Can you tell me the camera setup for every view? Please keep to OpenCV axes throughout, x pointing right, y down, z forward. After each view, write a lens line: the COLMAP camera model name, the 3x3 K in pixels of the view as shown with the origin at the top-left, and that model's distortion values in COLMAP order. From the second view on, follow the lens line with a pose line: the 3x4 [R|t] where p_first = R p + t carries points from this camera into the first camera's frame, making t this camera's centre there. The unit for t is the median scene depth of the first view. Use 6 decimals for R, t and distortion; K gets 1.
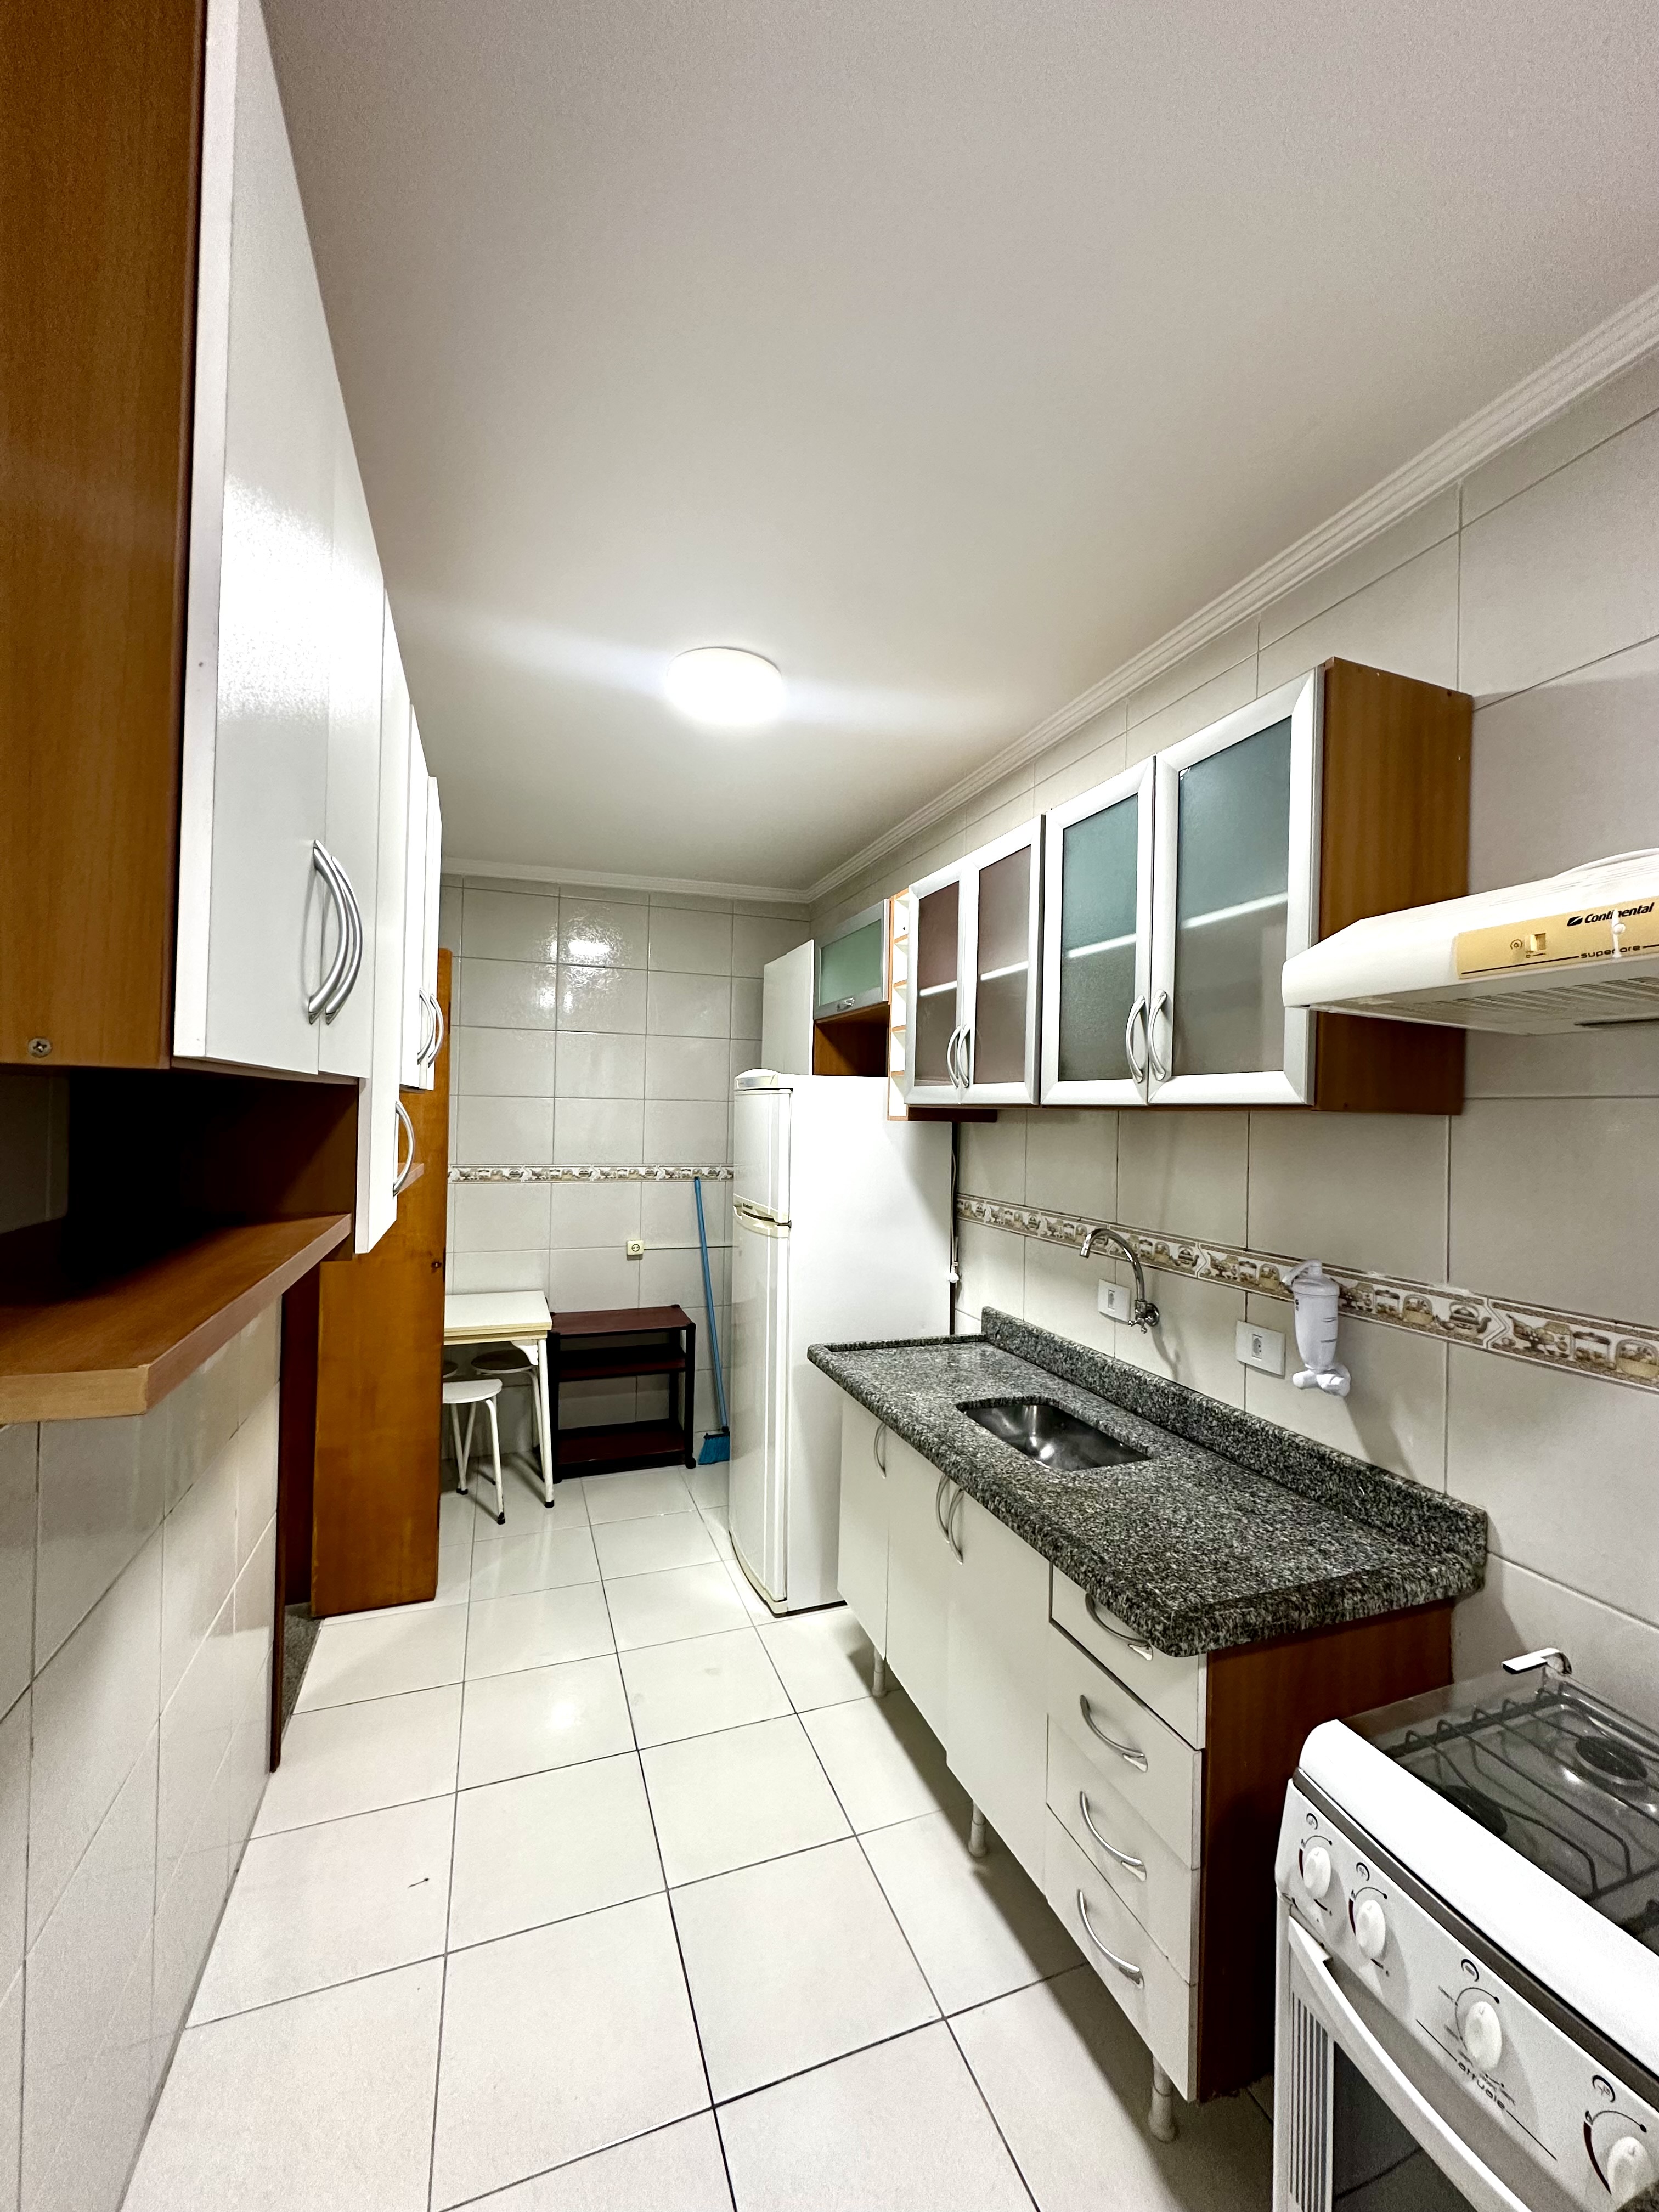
lens RADIAL K [[880.1, 0, 828.1], [0, 880.1, 1103.7], [0, 0, 1]] dist [-0.000869, -0.000080]
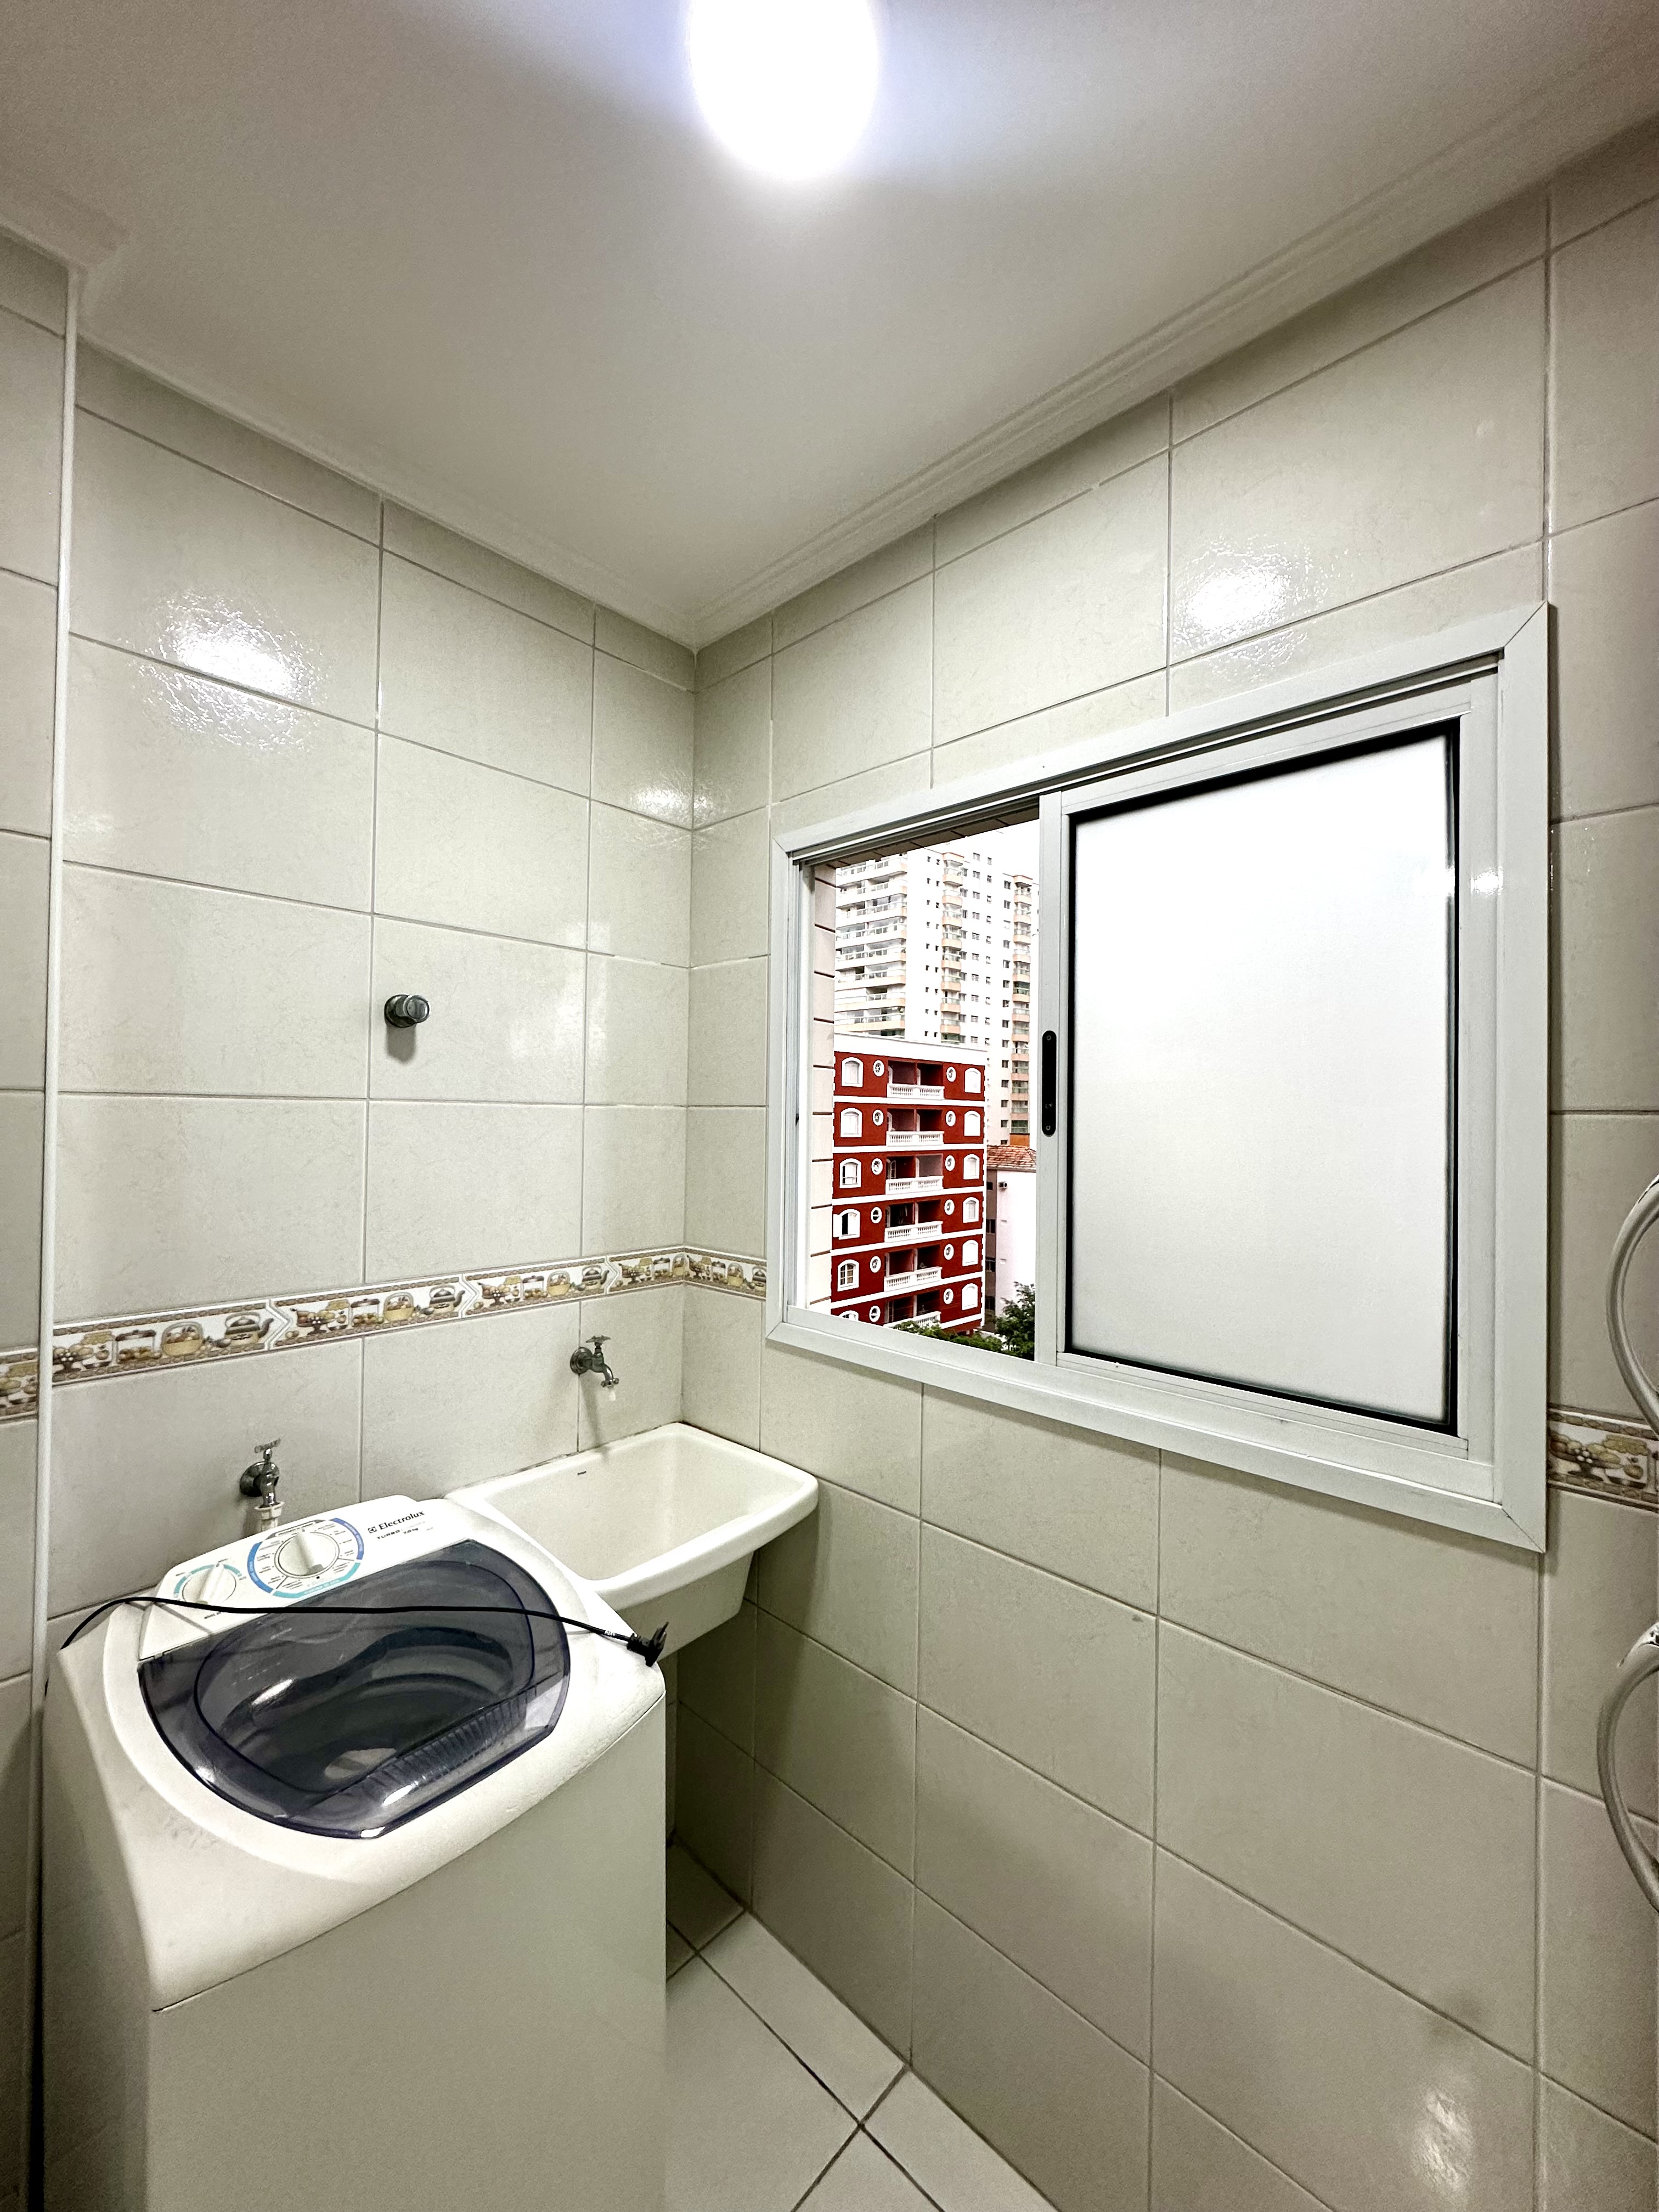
lens RADIAL K [[880.1, 0, 826.8], [0, 880.1, 1107.1], [0, 0, 1]] dist [-0.000869, -0.000080]
pose [[-0.436153, -0.018286, 0.899687, -0.424340], [-0.023986, 0.999675, 0.008691, -0.018162], [-0.899553, -0.017789, -0.436450, 0.913280]]
